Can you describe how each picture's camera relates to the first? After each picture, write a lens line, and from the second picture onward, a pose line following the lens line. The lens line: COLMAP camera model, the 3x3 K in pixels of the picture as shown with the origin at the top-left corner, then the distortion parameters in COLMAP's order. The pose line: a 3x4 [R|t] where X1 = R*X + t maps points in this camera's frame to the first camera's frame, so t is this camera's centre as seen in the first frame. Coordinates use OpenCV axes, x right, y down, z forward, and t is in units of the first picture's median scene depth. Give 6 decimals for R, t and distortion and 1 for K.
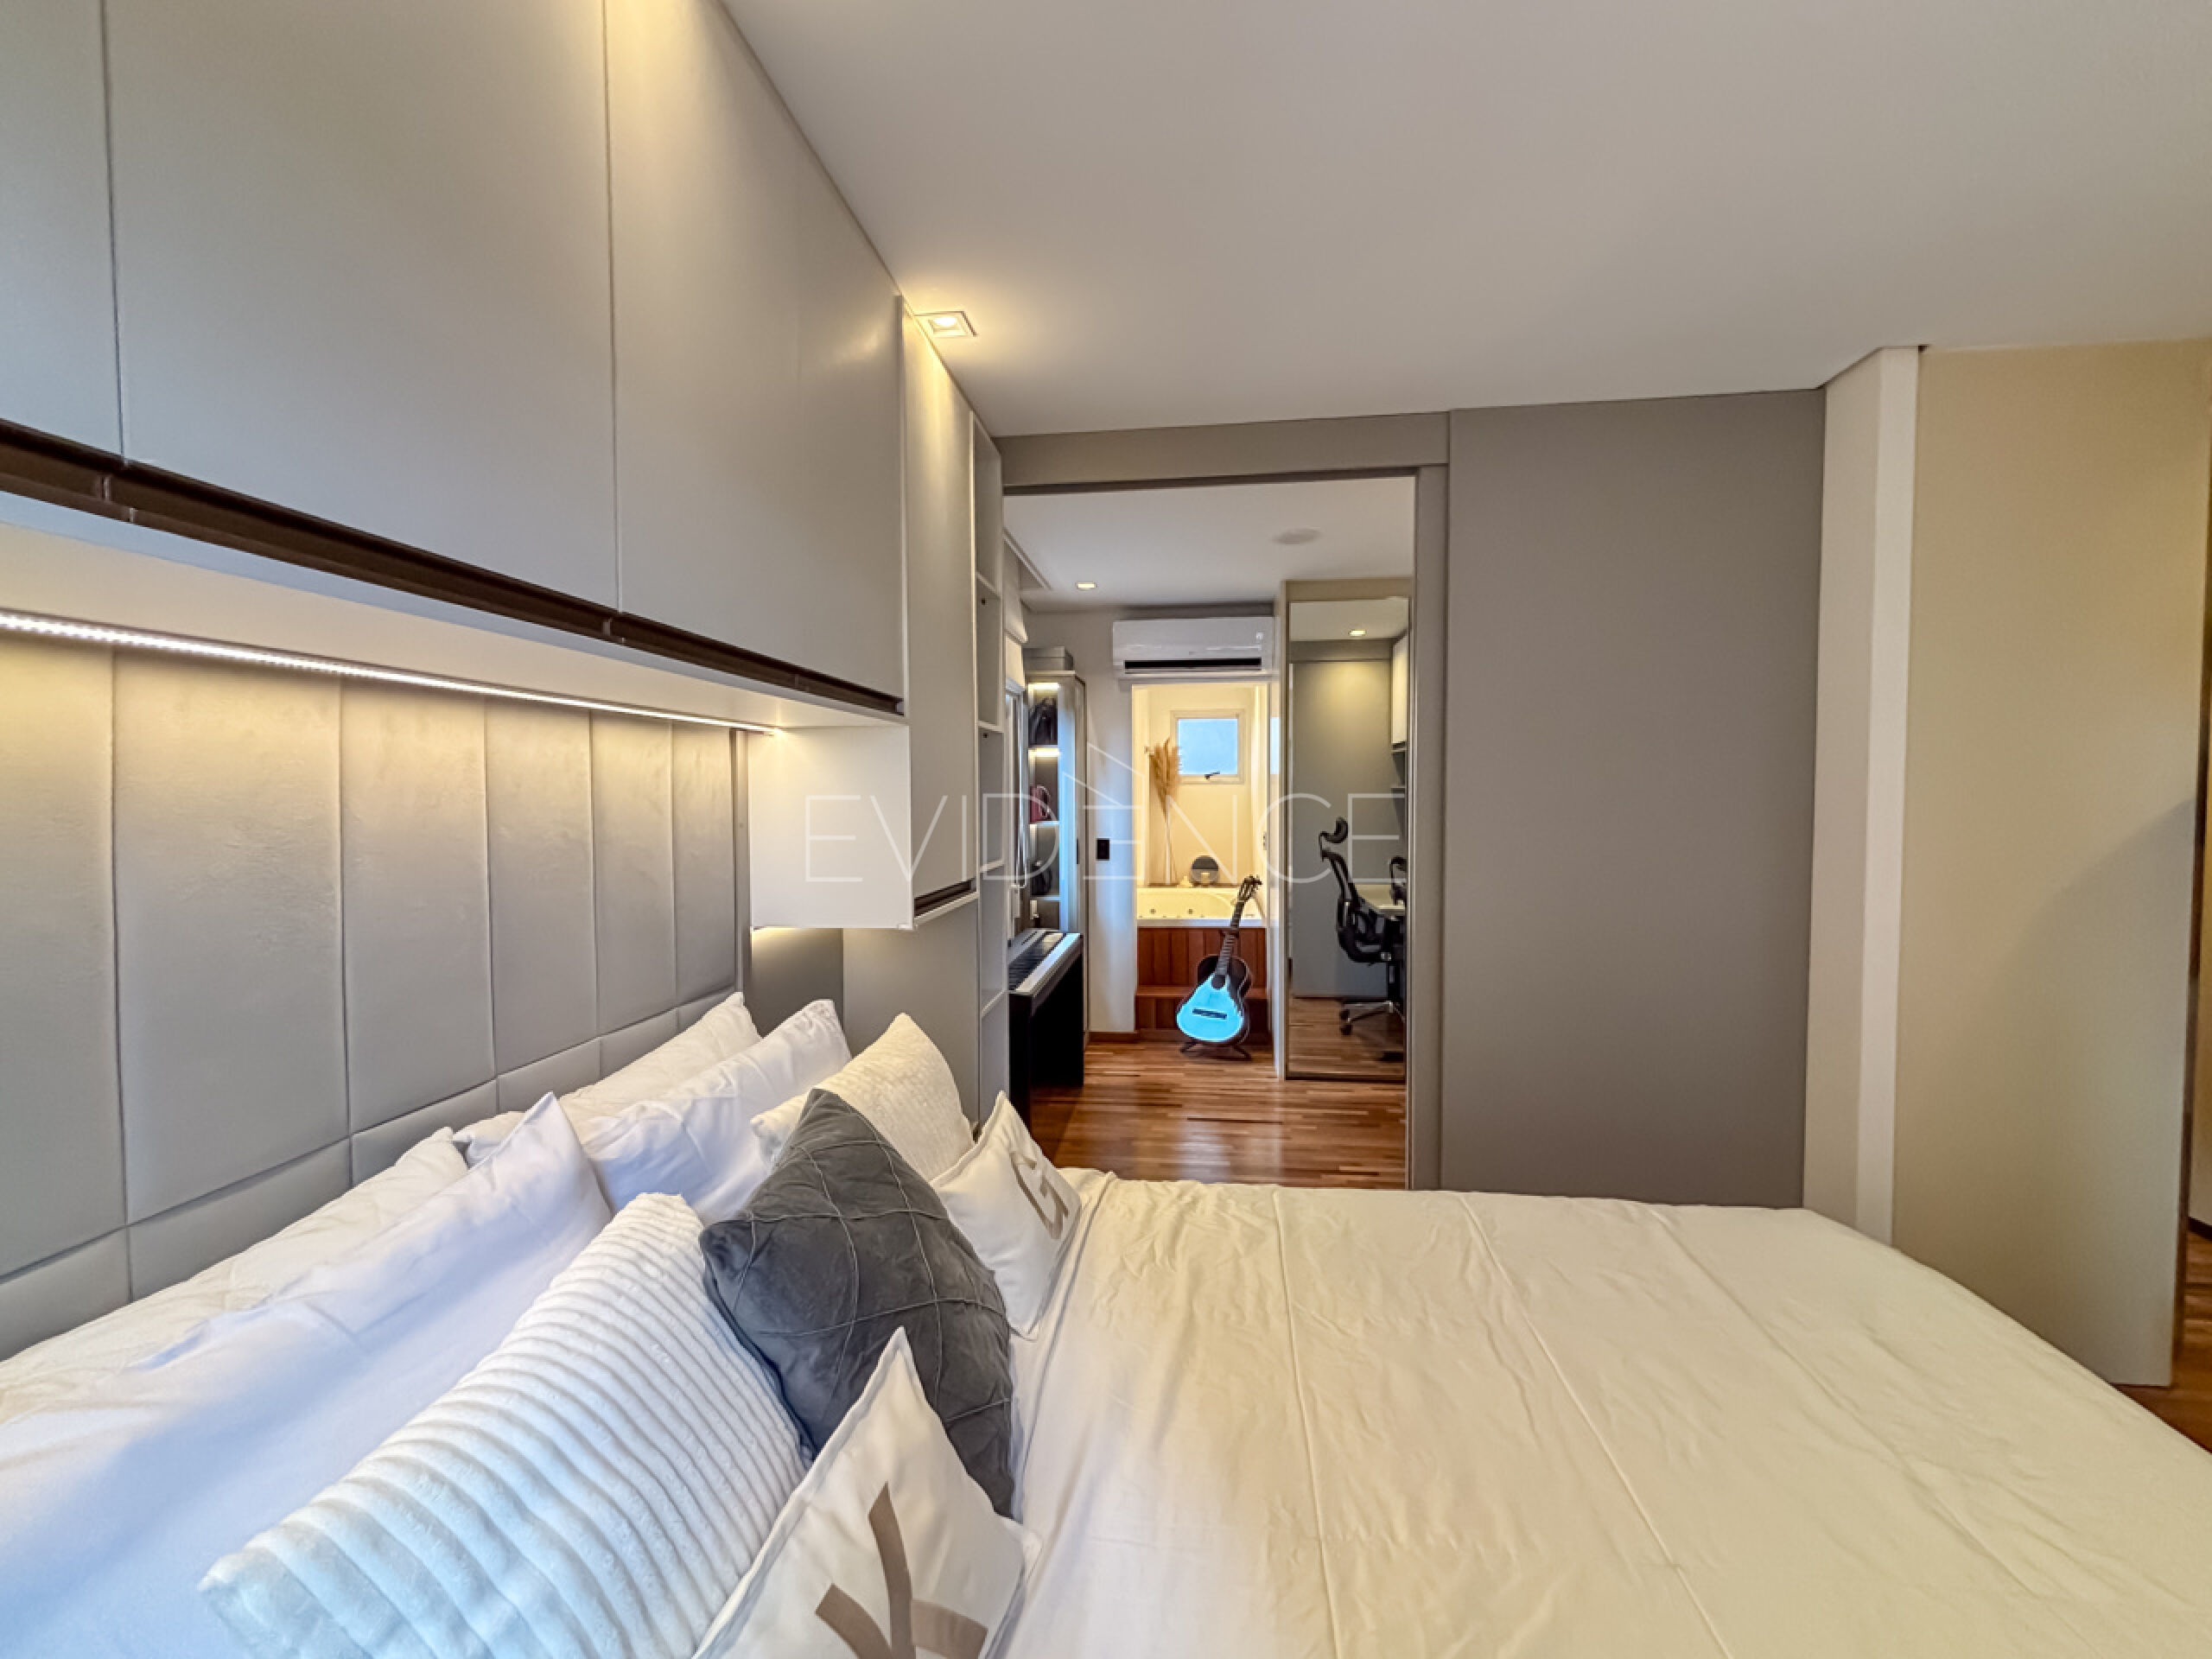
lens RADIAL K [[874.1, 0, 1083.6], [0, 874.1, 826.7], [0, 0, 1]] dist [0.001354, -0.000100]
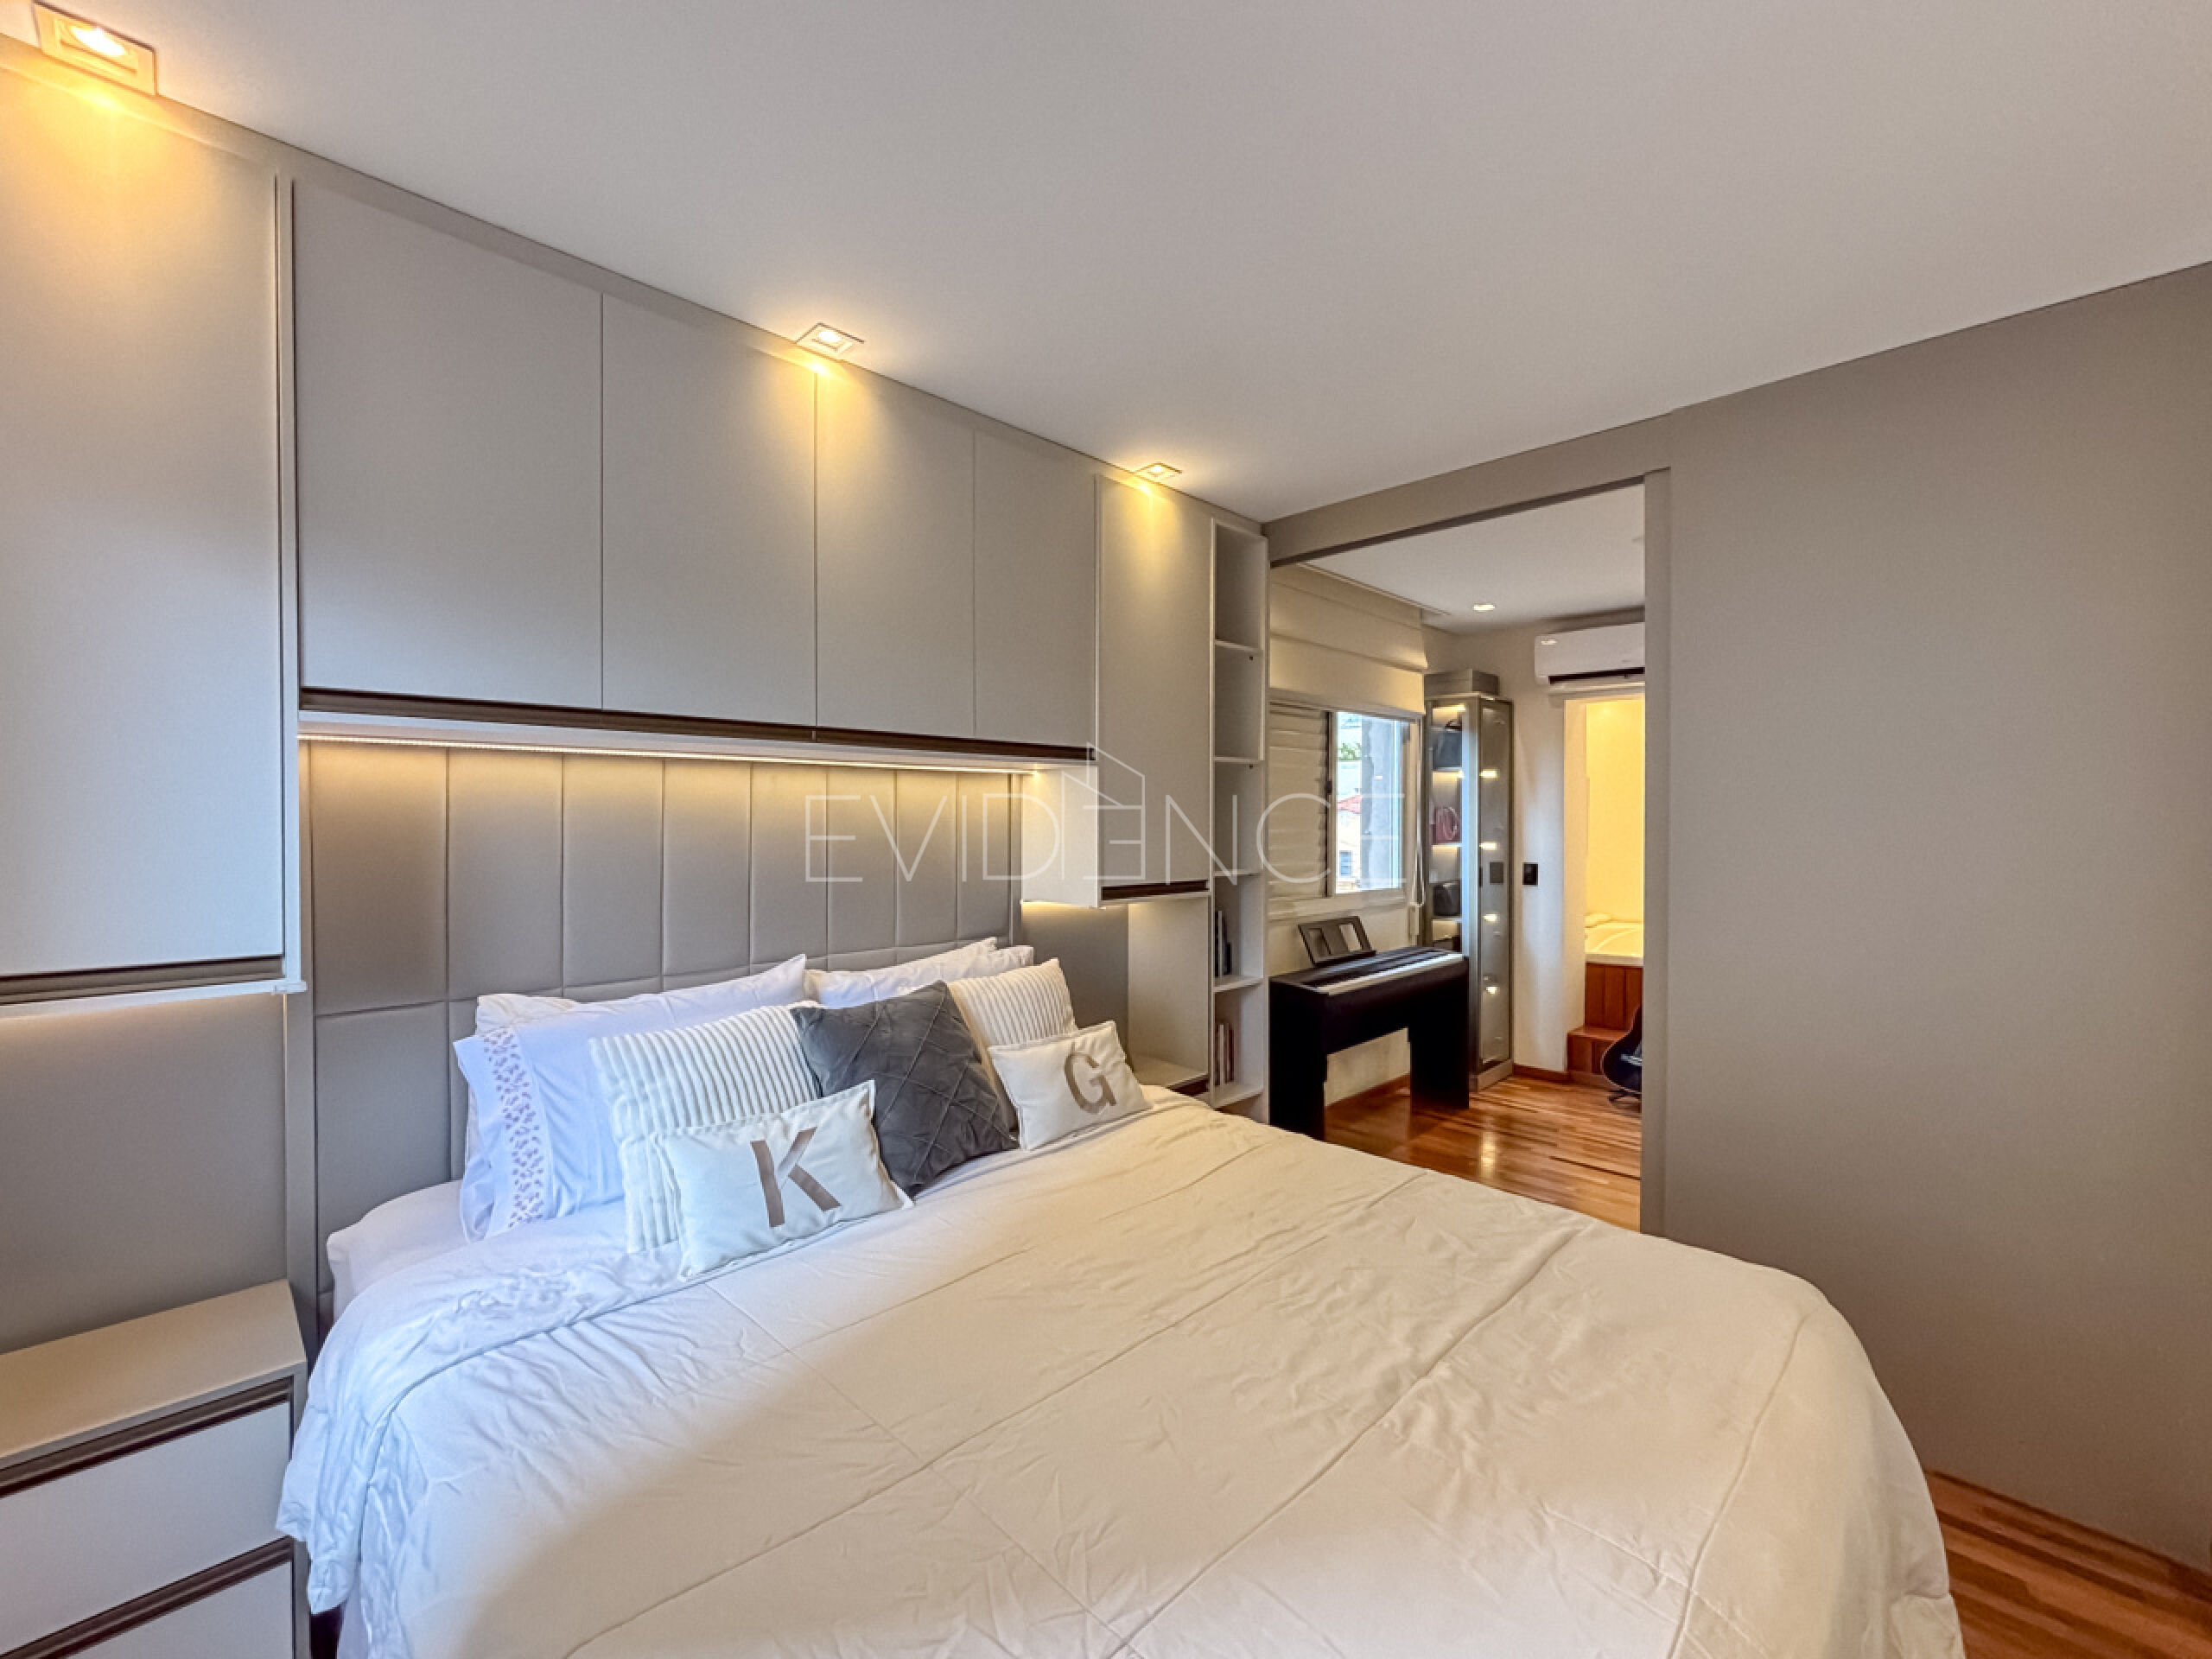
lens RADIAL K [[891.0, 0, 1106.0], [0, 891.0, 829.5], [0, 0, 1]] dist [0.001011, -0.000272]
pose [[0.793496, 0.016648, -0.608348, 0.257654], [-0.029010, 0.999524, -0.010487, 0.001281], [0.607884, 0.025969, 0.793601, -0.057543]]
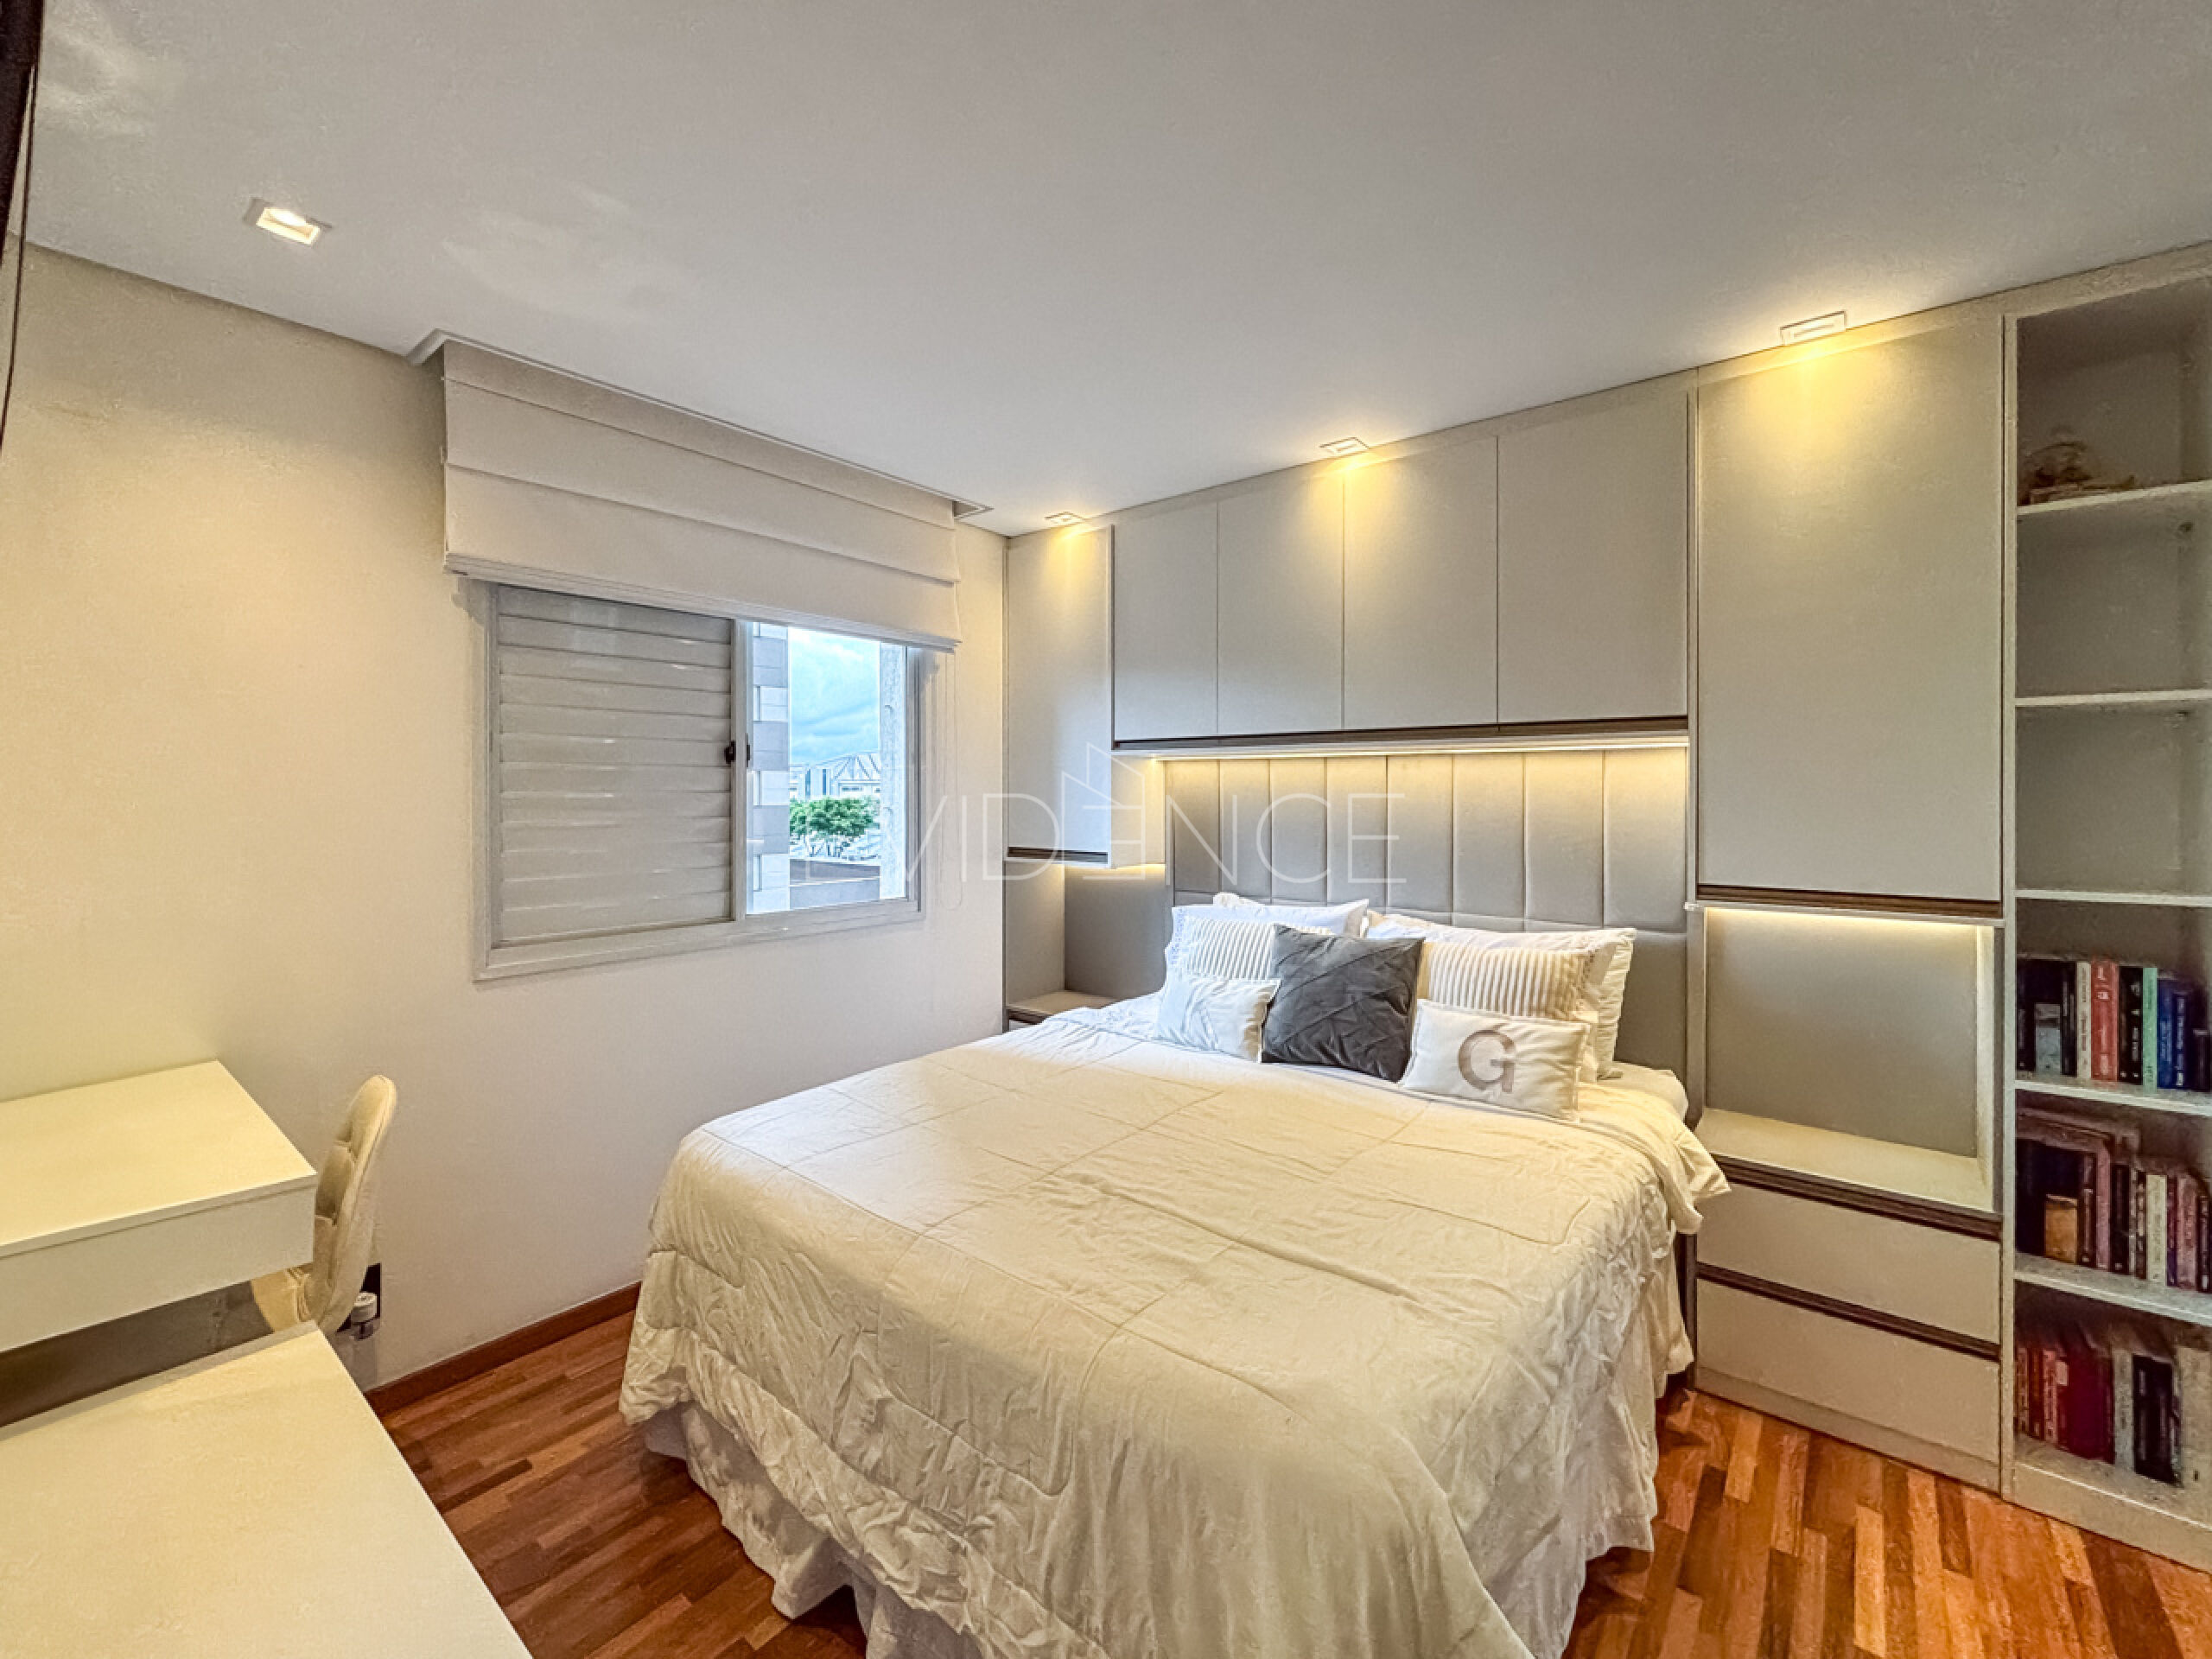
lens RADIAL K [[927.2, 0, 1099.3], [0, 927.2, 828.6], [0, 0, 1]] dist [0.000822, -0.000142]
pose [[-0.522045, 0.034686, -0.852213, 0.474394], [-0.030615, 0.997767, 0.059364, -0.014627], [0.852368, 0.057081, -0.519817, 0.355793]]
